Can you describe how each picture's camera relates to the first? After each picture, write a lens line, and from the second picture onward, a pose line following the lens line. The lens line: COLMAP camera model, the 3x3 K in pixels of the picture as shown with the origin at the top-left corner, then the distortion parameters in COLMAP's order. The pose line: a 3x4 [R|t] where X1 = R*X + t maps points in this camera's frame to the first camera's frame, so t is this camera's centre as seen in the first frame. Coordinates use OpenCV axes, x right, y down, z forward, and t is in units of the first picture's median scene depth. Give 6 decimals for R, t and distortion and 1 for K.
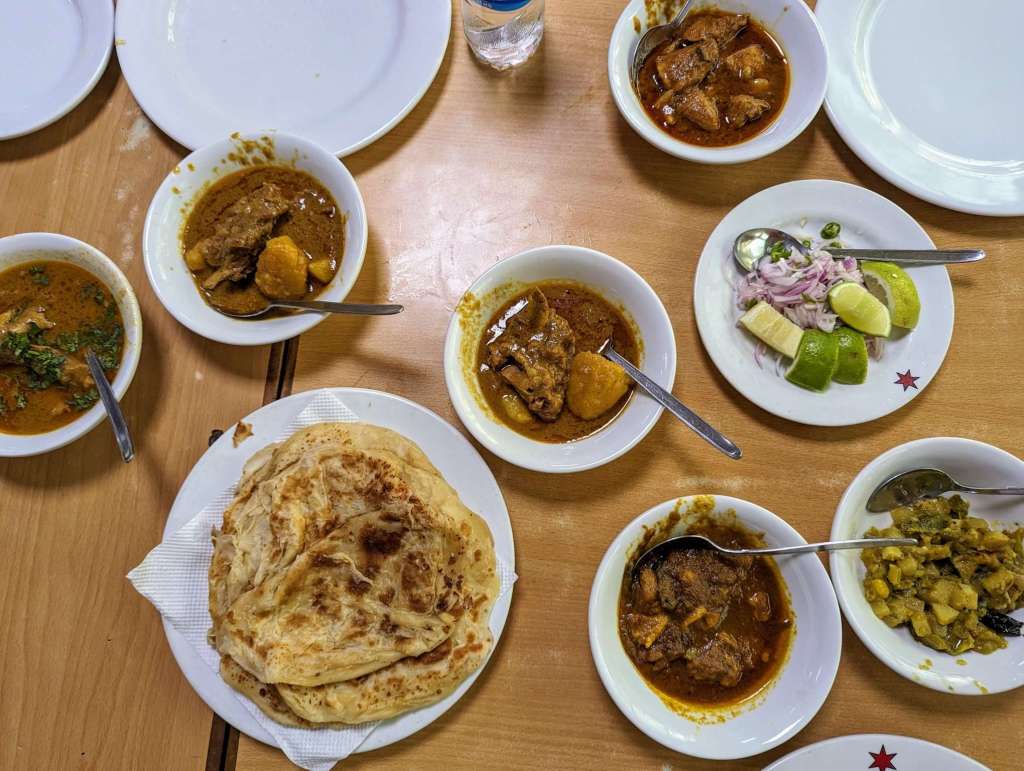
lens RADIAL K [[746.4, 0, 512.0], [0, 746.4, 385.5], [0, 0, 1]] dist [0.045213, -0.003313]
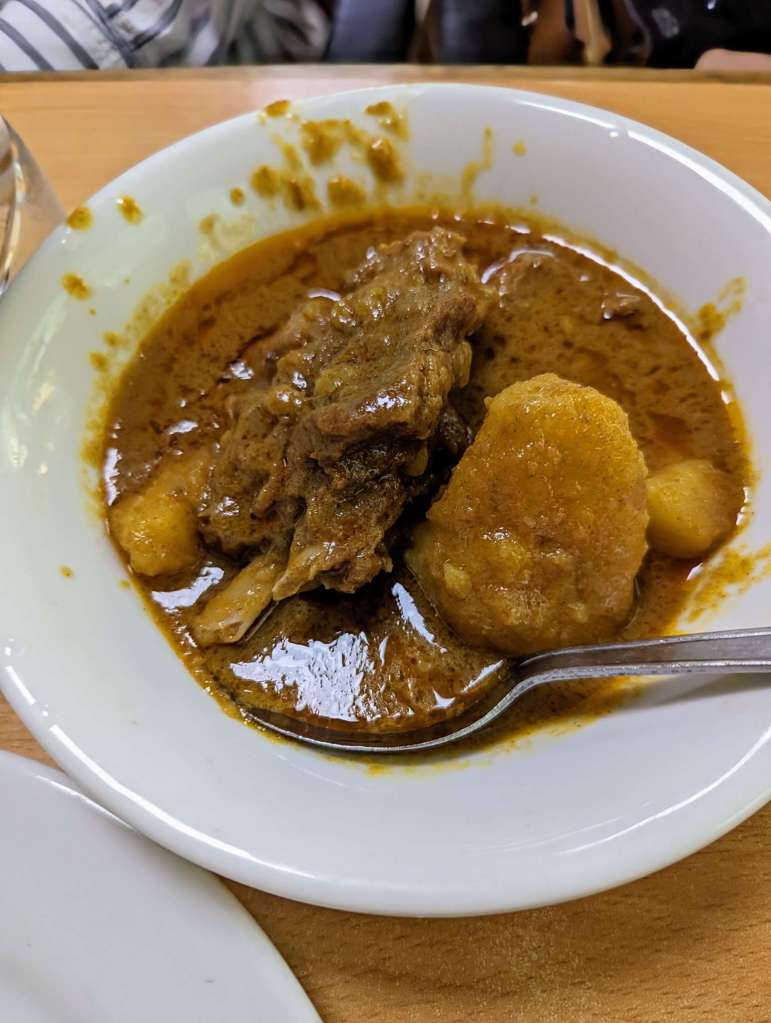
lens RADIAL K [[745.7, 0, 385.5], [0, 745.7, 511.5], [0, 0, 1]] dist [0.045213, -0.003313]
pose [[0.988395, -0.110688, 0.104035, -0.373205], [0.135212, 0.953195, -0.270438, -0.096533], [-0.069231, 0.281366, 0.957100, 0.760672]]
